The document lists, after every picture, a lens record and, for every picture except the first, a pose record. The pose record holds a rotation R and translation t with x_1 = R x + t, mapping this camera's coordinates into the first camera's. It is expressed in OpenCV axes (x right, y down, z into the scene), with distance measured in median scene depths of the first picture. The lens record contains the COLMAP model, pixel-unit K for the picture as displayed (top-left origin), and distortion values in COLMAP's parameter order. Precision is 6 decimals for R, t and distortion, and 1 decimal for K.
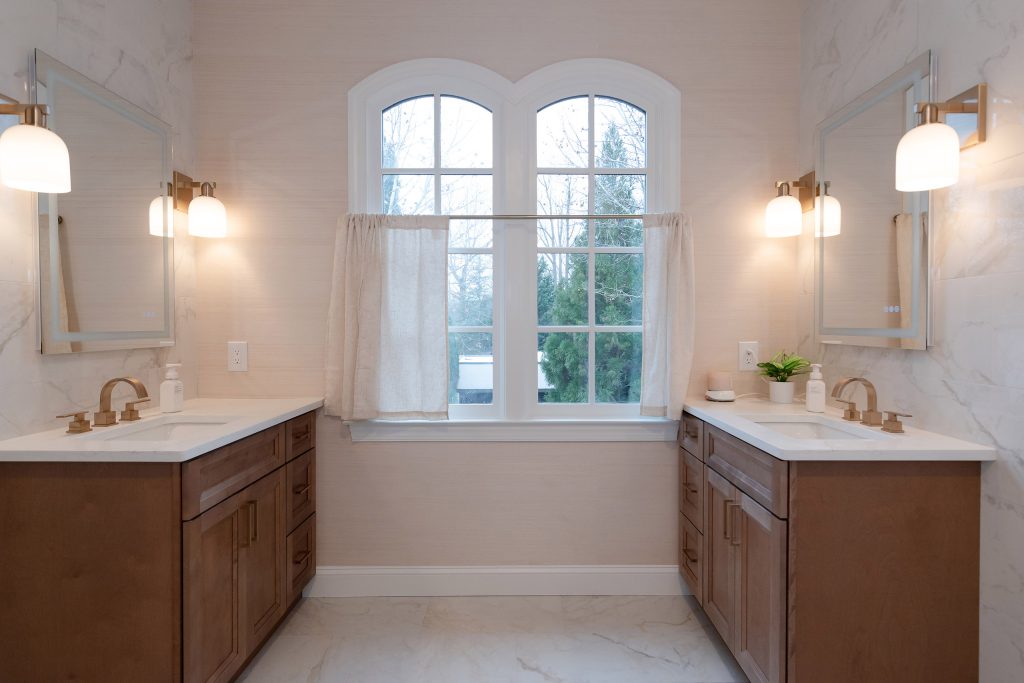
lens RADIAL K [[521.3, 0, 516.9], [0, 521.3, 335.2], [0, 0, 1]] dist [-0.001933, -0.000291]
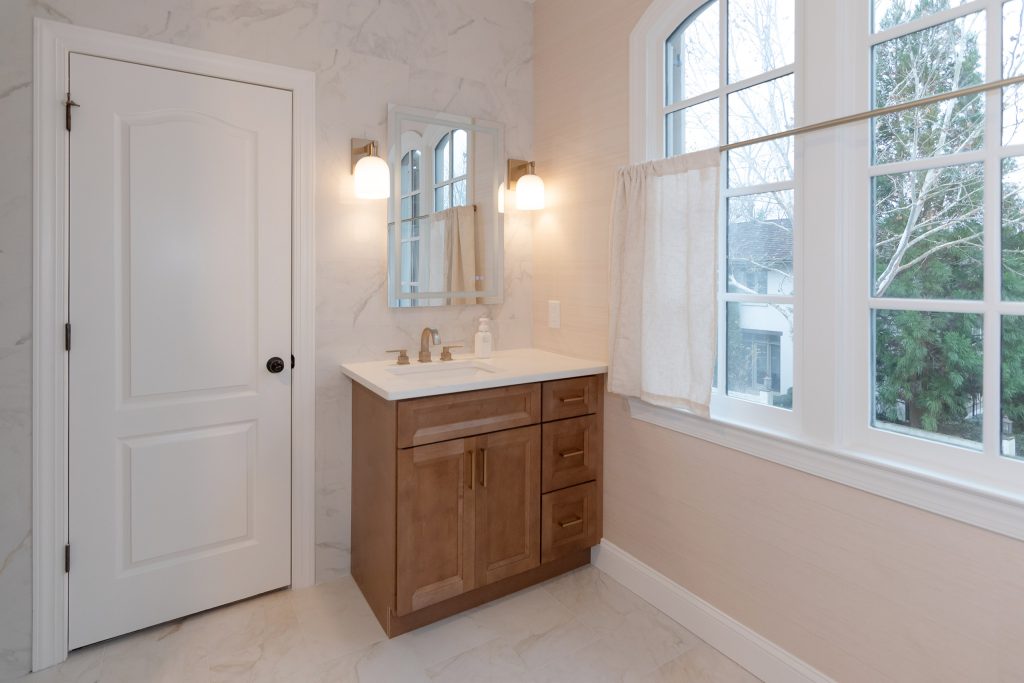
lens RADIAL K [[510.0, 0, 498.2], [0, 510.0, 281.5], [0, 0, 1]] dist [-0.003055, 0.000165]
pose [[0.532043, 0.011500, -0.846639, 0.323937], [-0.020027, 0.999799, 0.000995, -0.029612], [0.846481, 0.016426, 0.532166, 0.345069]]
